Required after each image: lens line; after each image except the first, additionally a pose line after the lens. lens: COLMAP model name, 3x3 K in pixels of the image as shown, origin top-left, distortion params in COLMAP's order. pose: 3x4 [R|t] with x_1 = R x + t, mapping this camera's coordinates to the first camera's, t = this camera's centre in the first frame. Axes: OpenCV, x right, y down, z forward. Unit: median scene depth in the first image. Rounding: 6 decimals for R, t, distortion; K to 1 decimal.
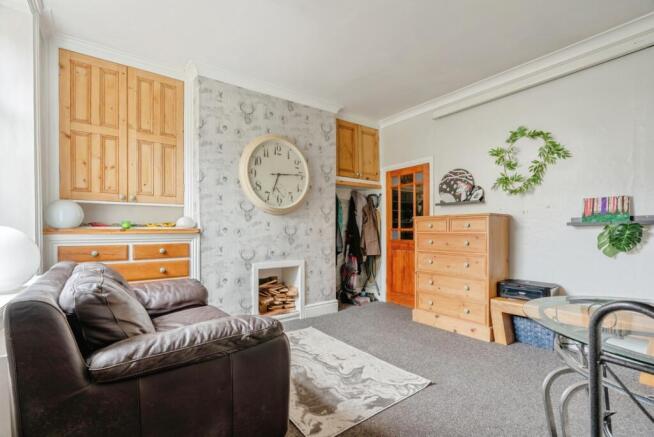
lens RADIAL K [[302.1, 0, 324.5], [0, 302.1, 231.6], [0, 0, 1]] dist [-0.003284, -0.000075]
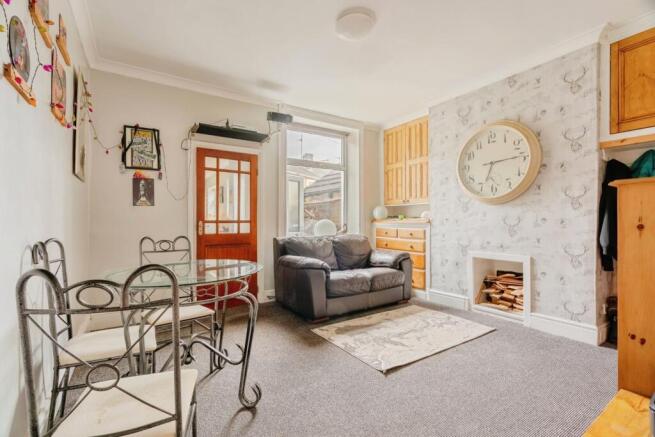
lens RADIAL K [[302.5, 0, 327.6], [0, 302.5, 219.6], [0, 0, 1]] dist [-0.003284, -0.000075]
pose [[-0.060235, -0.001840, -0.998182, 0.866494], [-0.003205, 0.999994, -0.001650, -0.004425], [0.998179, 0.003100, -0.060241, 0.547026]]
